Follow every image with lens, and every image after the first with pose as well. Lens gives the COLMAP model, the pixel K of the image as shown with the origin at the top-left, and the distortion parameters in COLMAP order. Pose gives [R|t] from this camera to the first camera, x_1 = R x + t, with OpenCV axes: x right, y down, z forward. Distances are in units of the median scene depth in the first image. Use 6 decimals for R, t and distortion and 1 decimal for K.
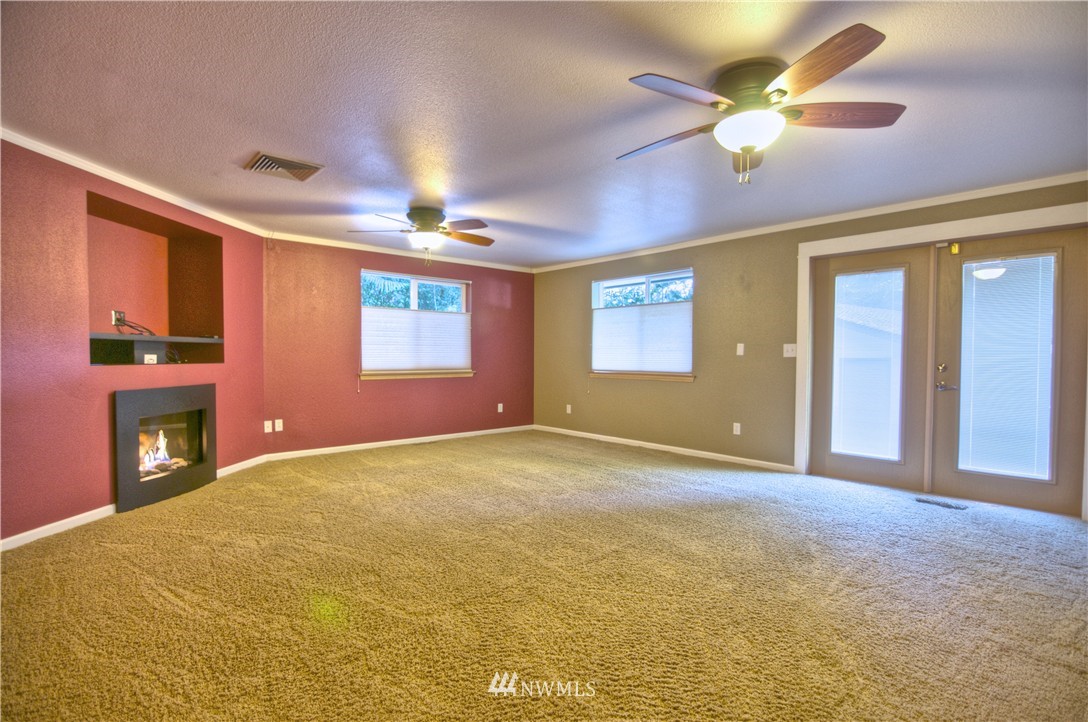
lens RADIAL K [[534.7, 0, 545.9], [0, 534.7, 359.0], [0, 0, 1]] dist [-0.011485, -0.003602]
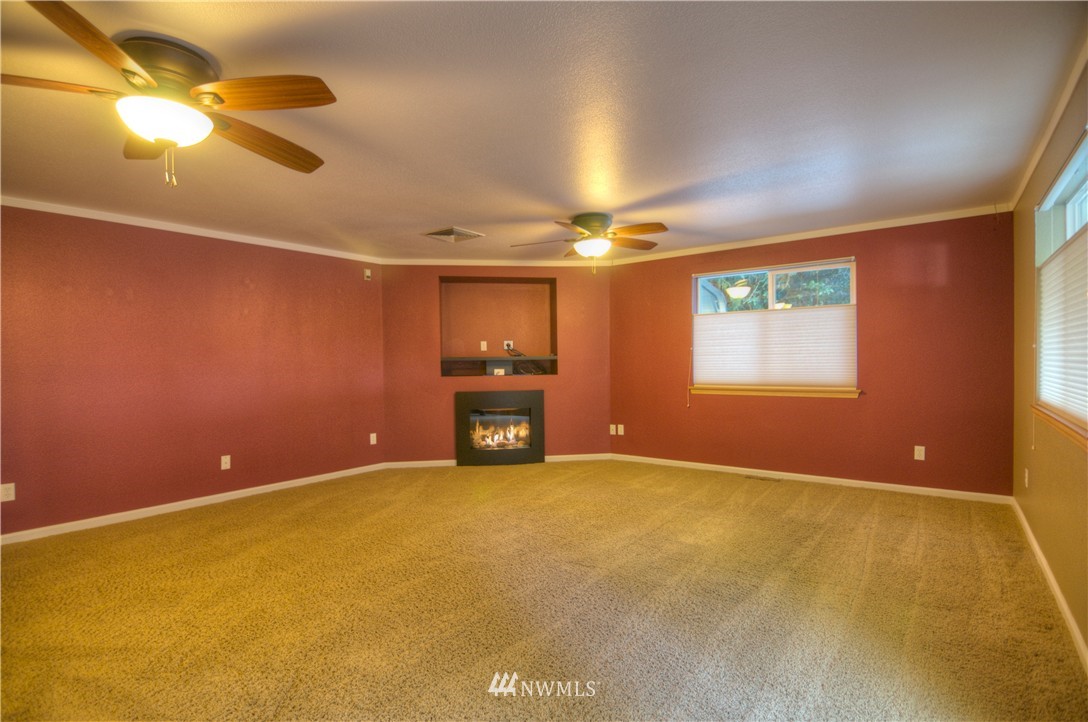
lens RADIAL K [[534.7, 0, 545.6], [0, 534.7, 366.3], [0, 0, 1]] dist [-0.011485, -0.003602]
pose [[0.175461, 0.004077, -0.984478, 0.672565], [0.007764, 0.999955, 0.005525, -0.020663], [0.984456, -0.008613, 0.175421, 0.740723]]
